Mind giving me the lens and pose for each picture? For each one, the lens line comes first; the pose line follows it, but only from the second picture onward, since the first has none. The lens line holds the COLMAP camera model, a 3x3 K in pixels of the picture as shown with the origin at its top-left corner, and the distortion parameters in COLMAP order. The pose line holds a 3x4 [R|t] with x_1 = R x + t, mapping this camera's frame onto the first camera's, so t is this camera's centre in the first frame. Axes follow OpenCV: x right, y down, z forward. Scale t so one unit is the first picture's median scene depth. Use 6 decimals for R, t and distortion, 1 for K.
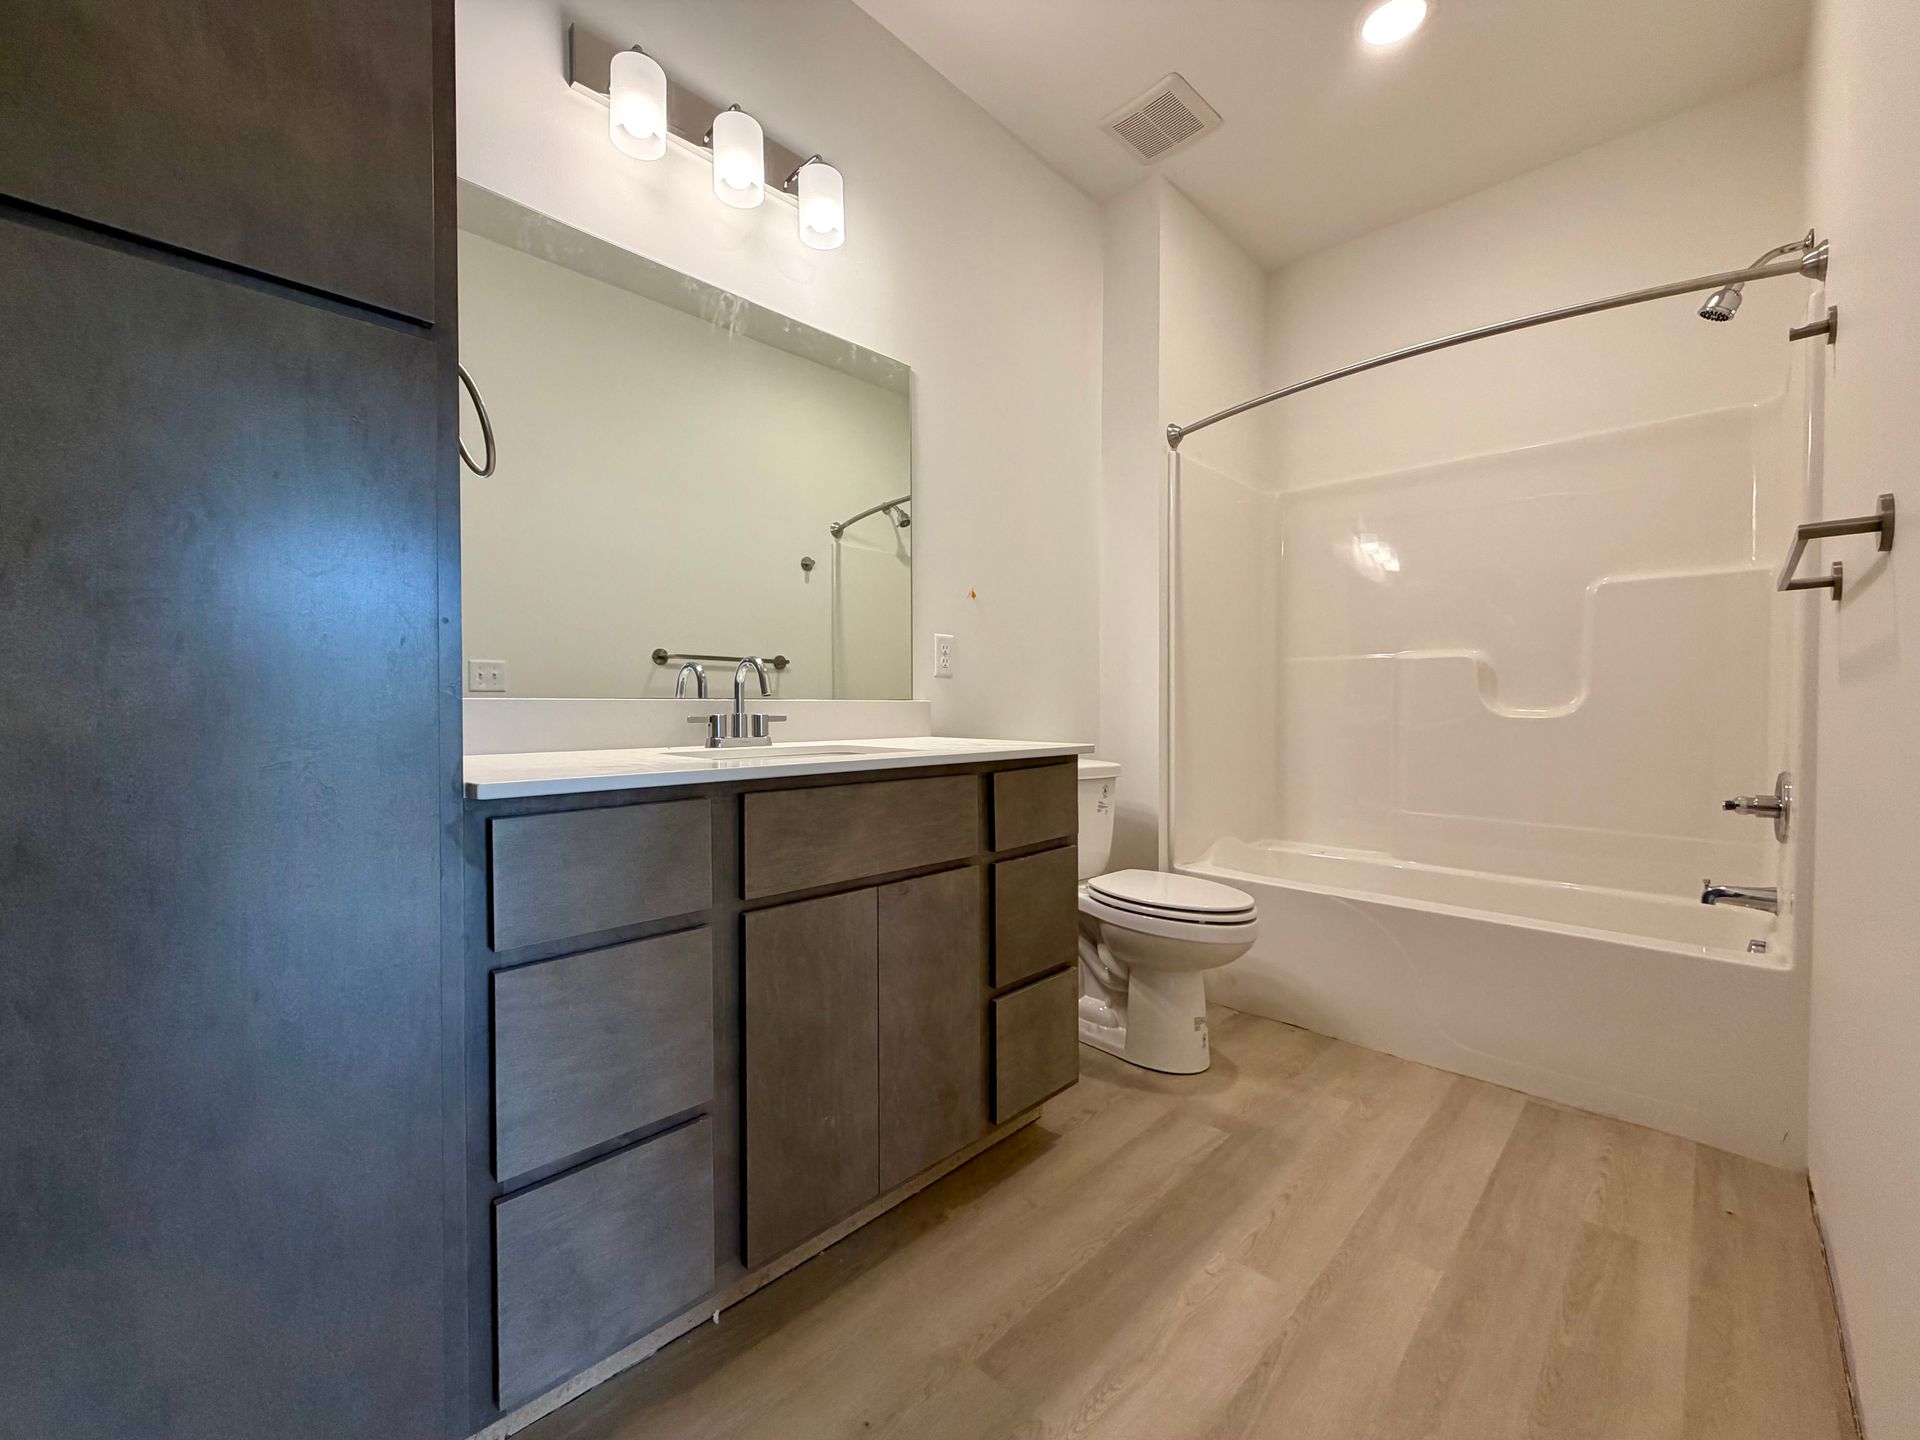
lens RADIAL K [[766.6, 0, 952.6], [0, 766.6, 718.3], [0, 0, 1]] dist [0.000216, -0.000125]
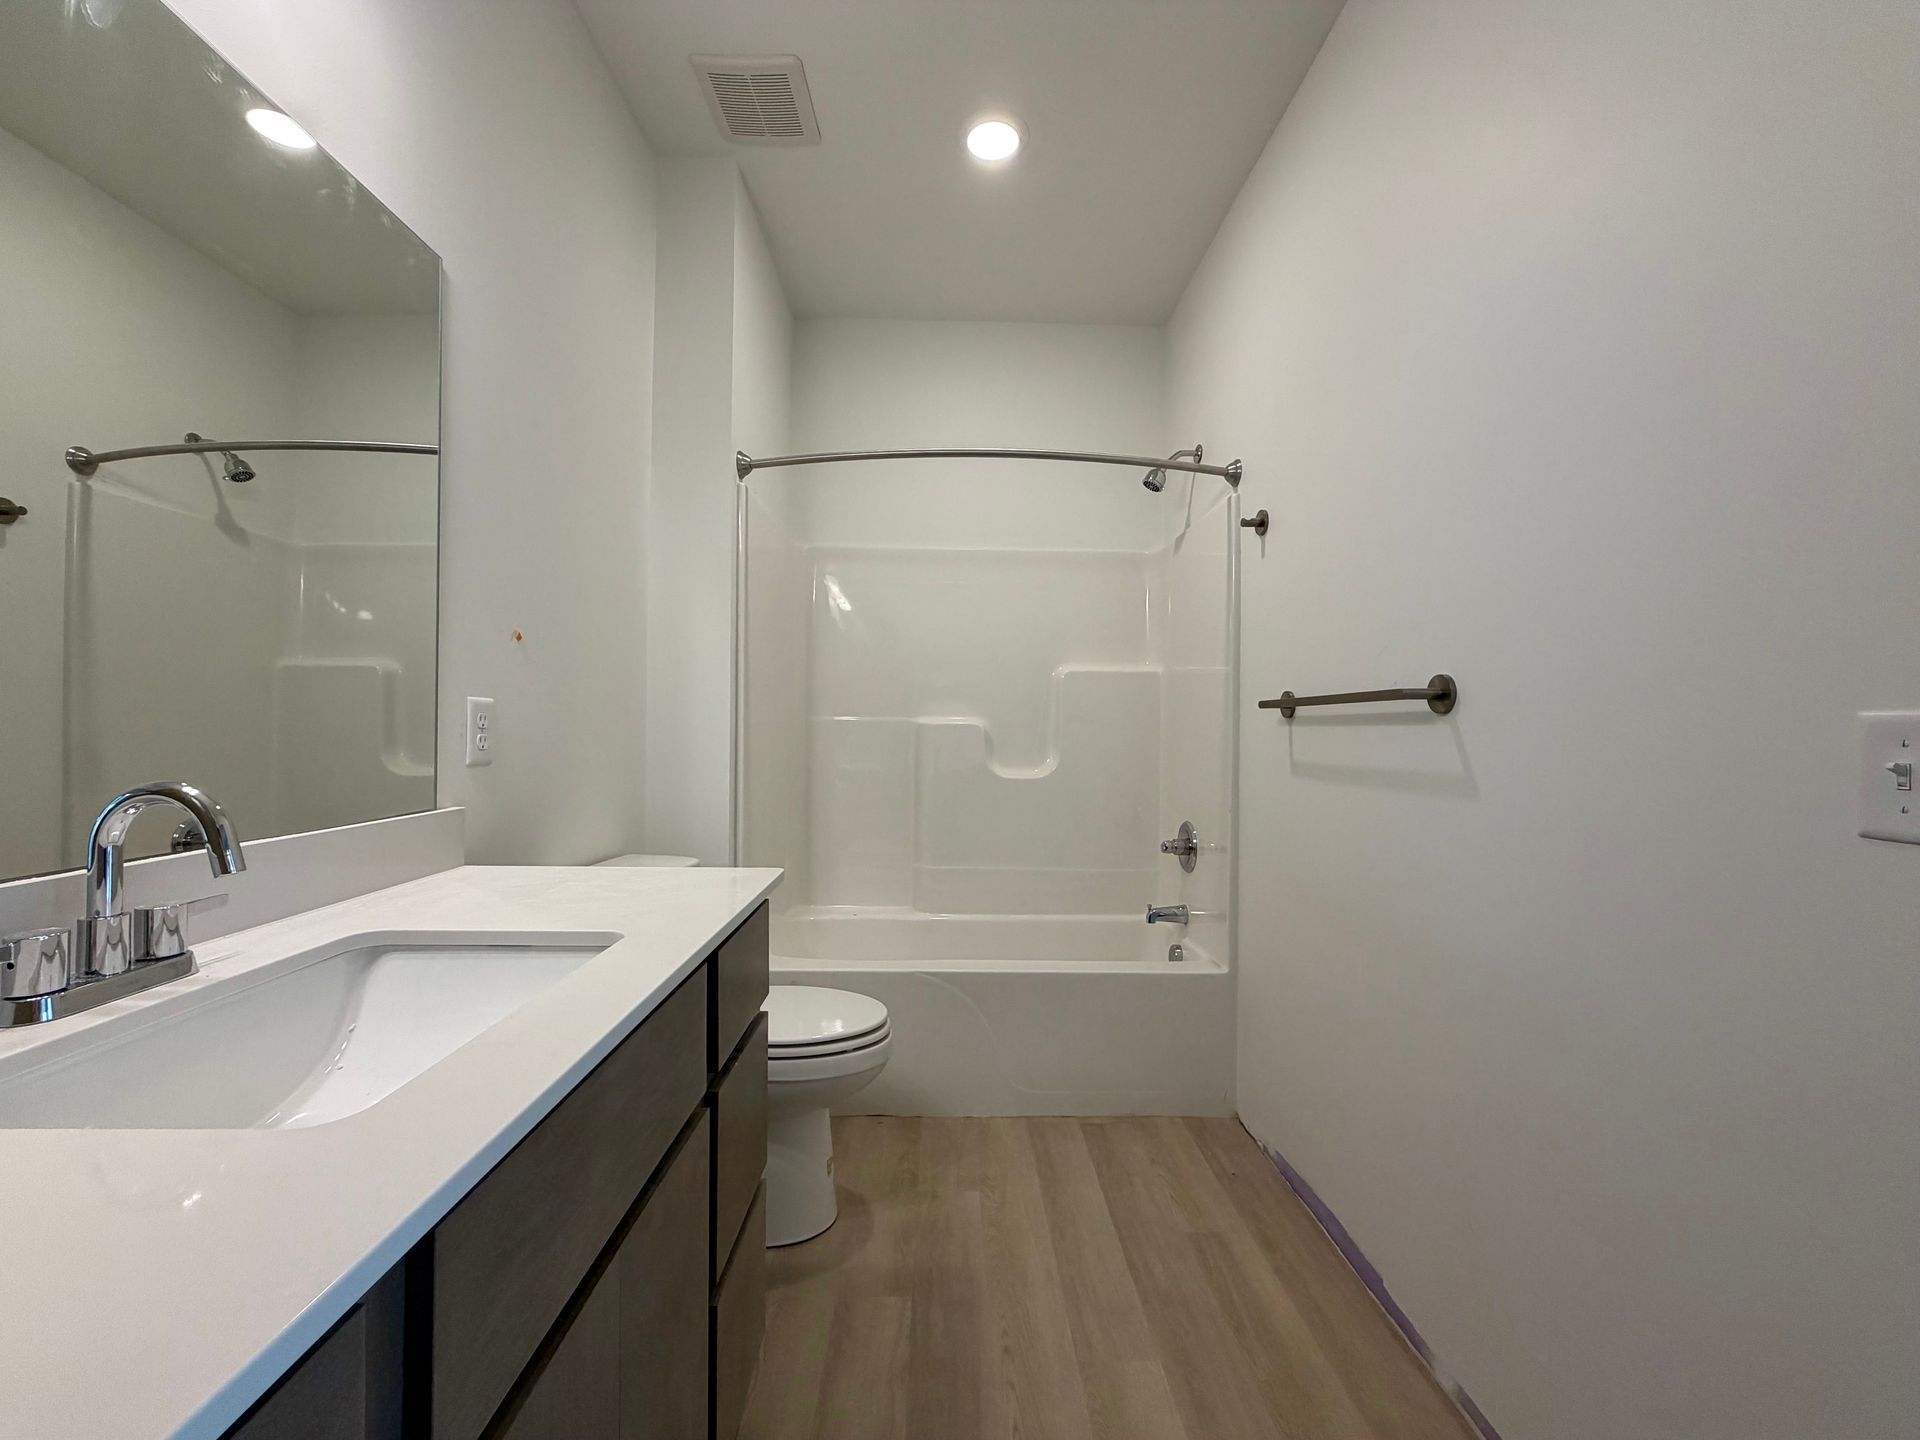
lens RADIAL K [[766.6, 0, 952.6], [0, 766.6, 718.3], [0, 0, 1]] dist [0.000216, -0.000125]
pose [[0.697489, 0.012701, 0.716483, -0.245573], [0.003061, 0.999781, -0.020703, -0.099859], [-0.716589, 0.016633, 0.697298, 0.356675]]
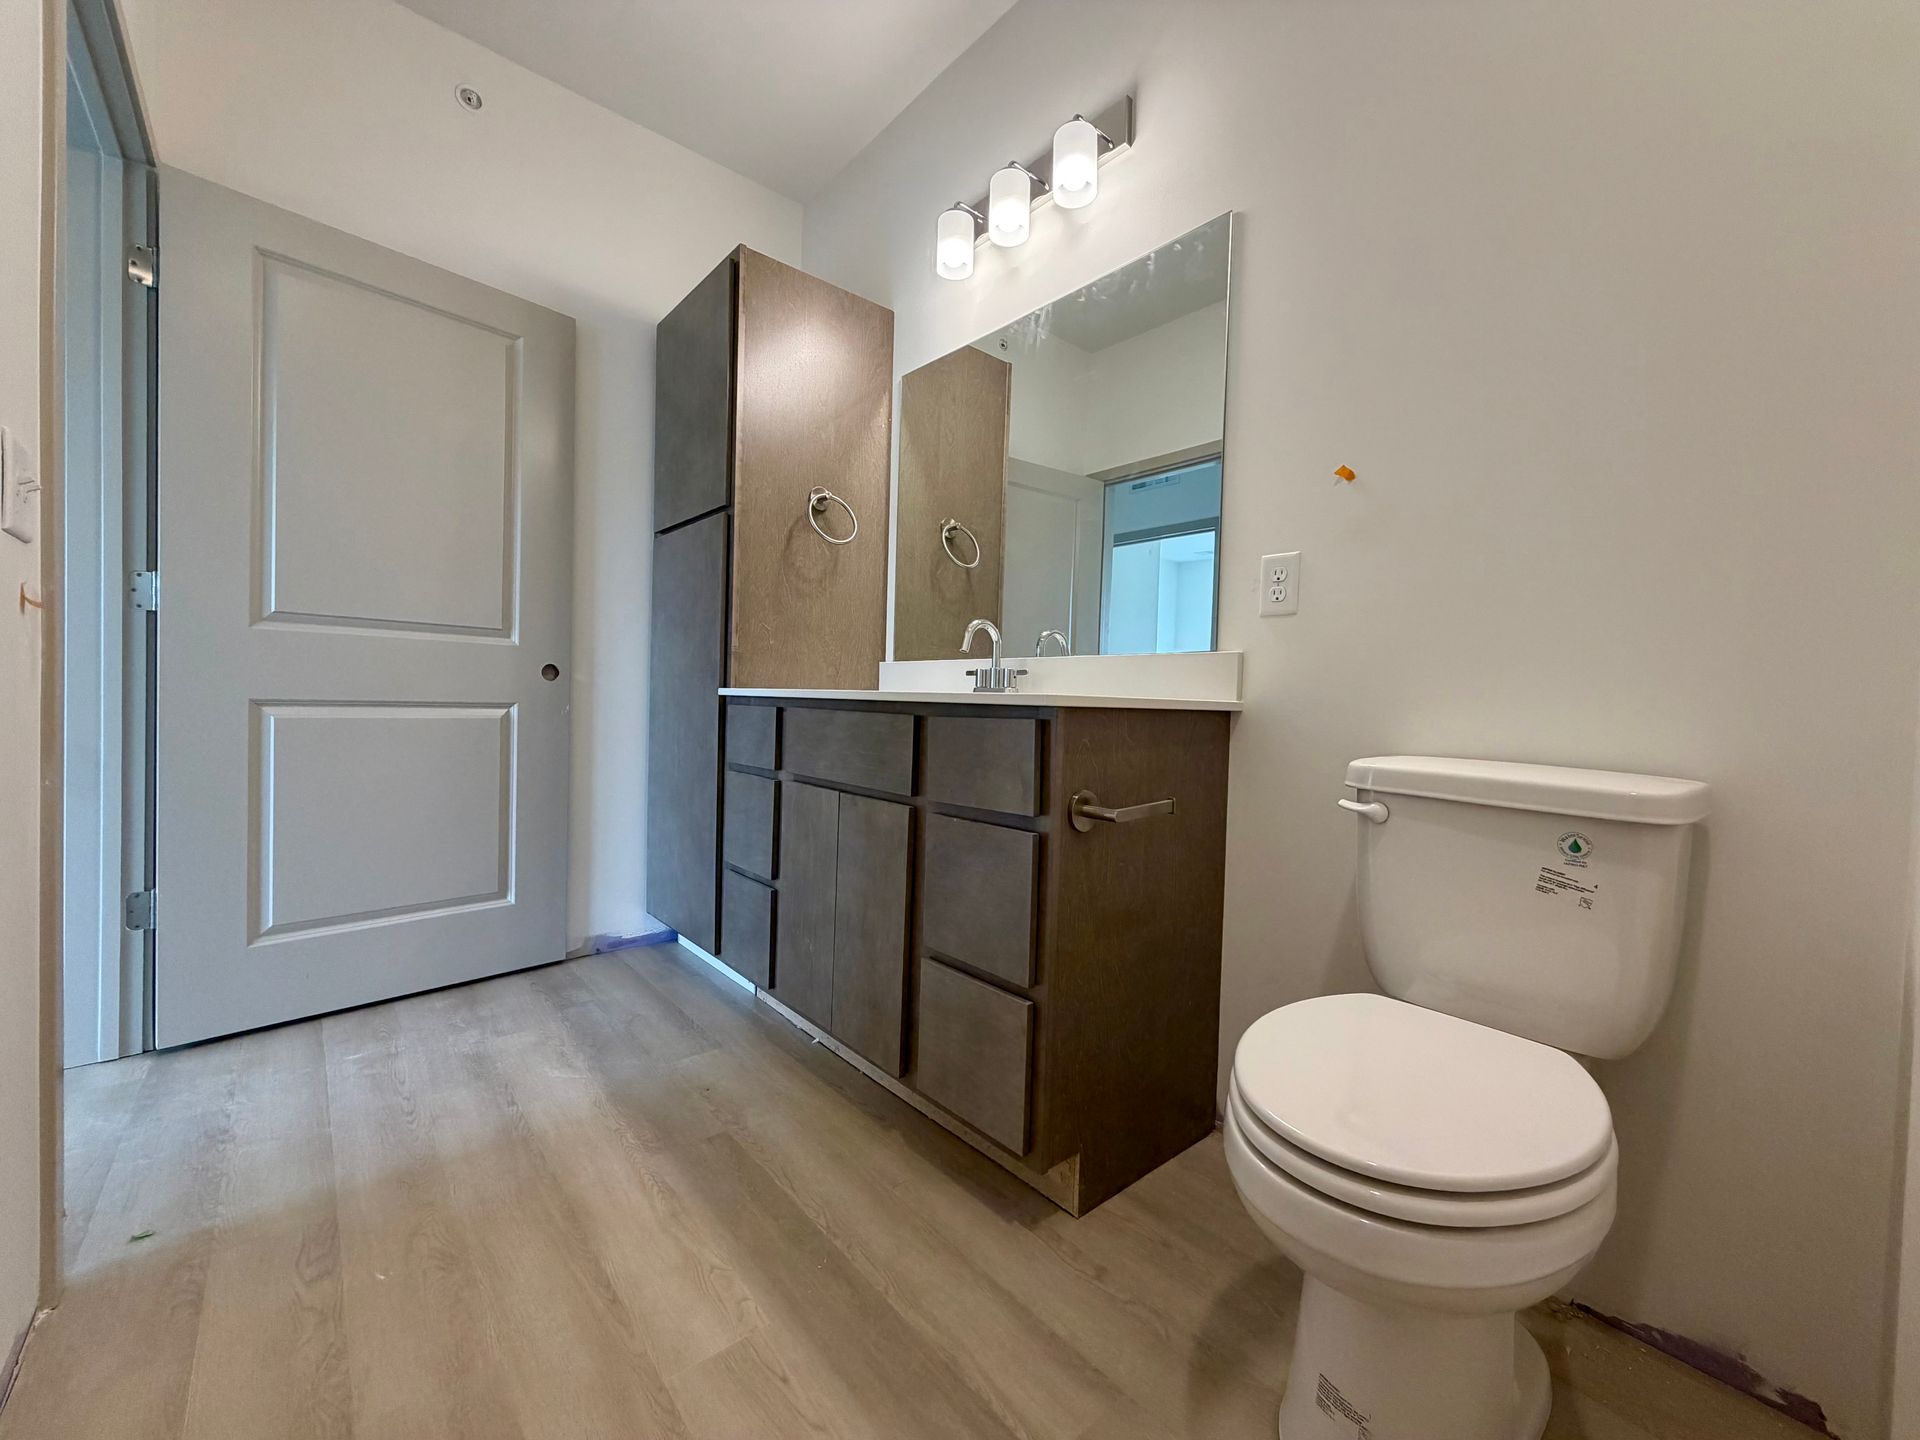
lens RADIAL K [[763.2, 0, 952.9], [0, 763.2, 718.7], [0, 0, 1]] dist [0.000053, -0.000093]
pose [[-0.074735, 0.021737, -0.996966, 0.882710], [-0.048367, 0.998507, 0.025396, 0.043867], [0.996030, 0.050118, -0.073572, 0.977752]]
